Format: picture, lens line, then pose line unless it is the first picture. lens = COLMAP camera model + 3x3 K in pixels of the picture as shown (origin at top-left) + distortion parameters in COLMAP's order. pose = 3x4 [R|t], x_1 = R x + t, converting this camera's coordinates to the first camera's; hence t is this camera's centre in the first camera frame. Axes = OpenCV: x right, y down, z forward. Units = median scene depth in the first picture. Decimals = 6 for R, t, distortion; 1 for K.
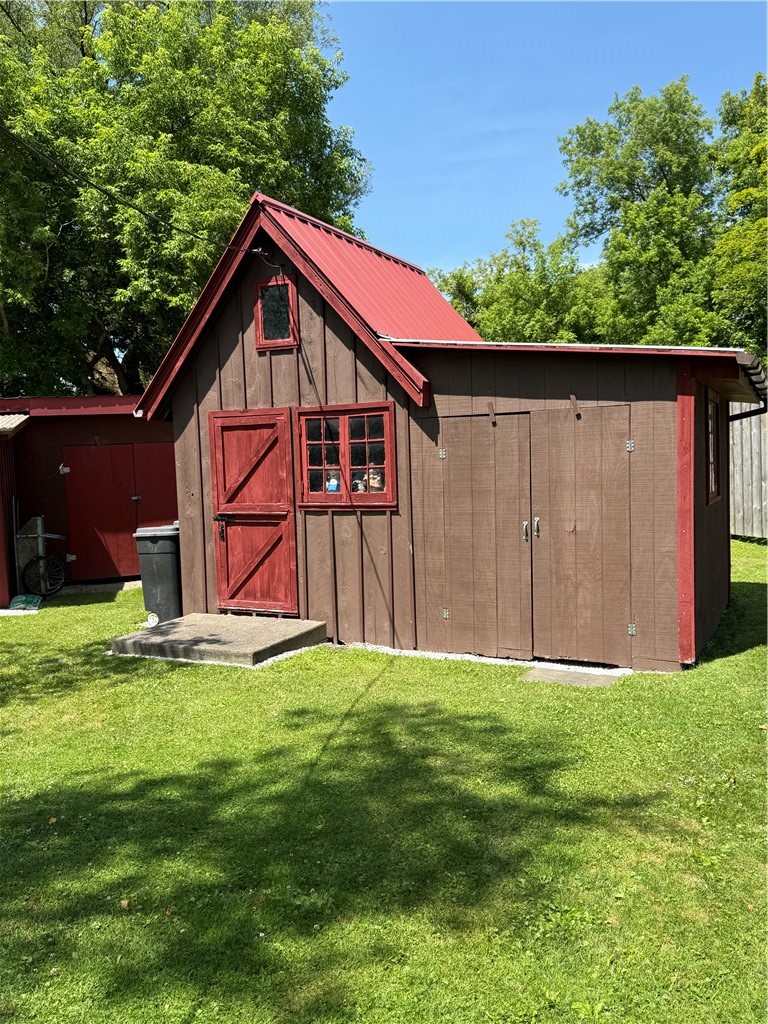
lens RADIAL K [[872.5, 0, 380.9], [0, 872.5, 513.8], [0, 0, 1]] dist [0.049815, -0.048937]
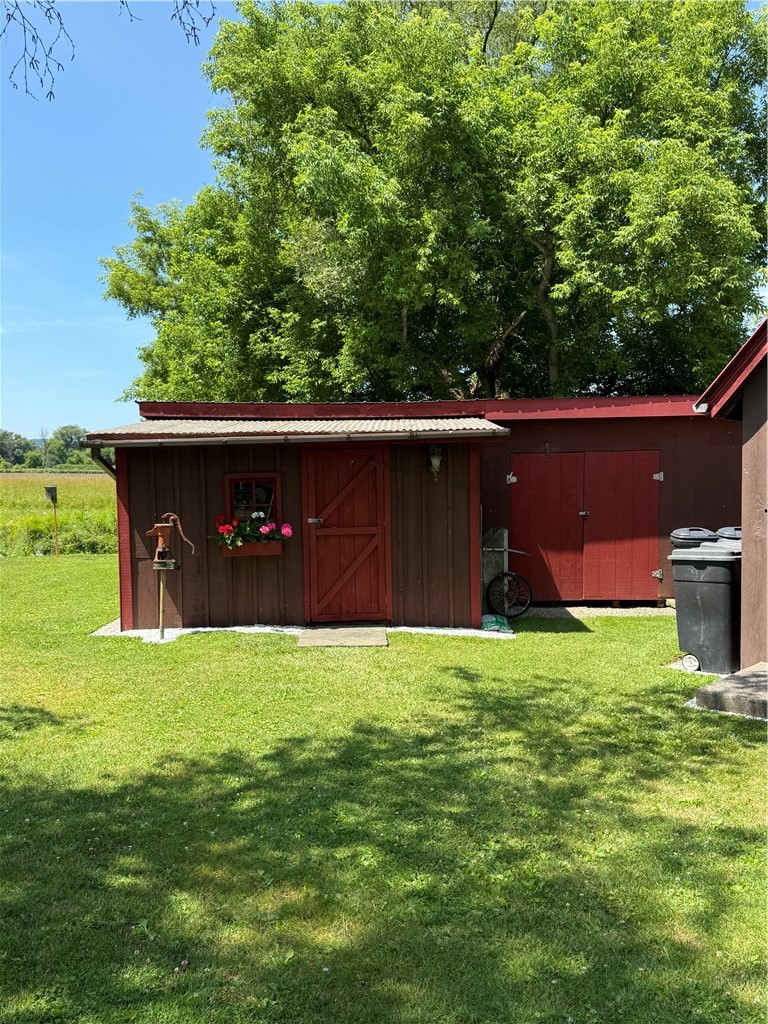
lens RADIAL K [[872.5, 0, 385.7], [0, 872.5, 513.3], [0, 0, 1]] dist [0.049815, -0.048937]
pose [[0.955705, 0.050568, -0.289950, -0.194235], [-0.058507, 0.998111, -0.018771, 0.009211], [0.288453, 0.034904, 0.956858, 0.087432]]
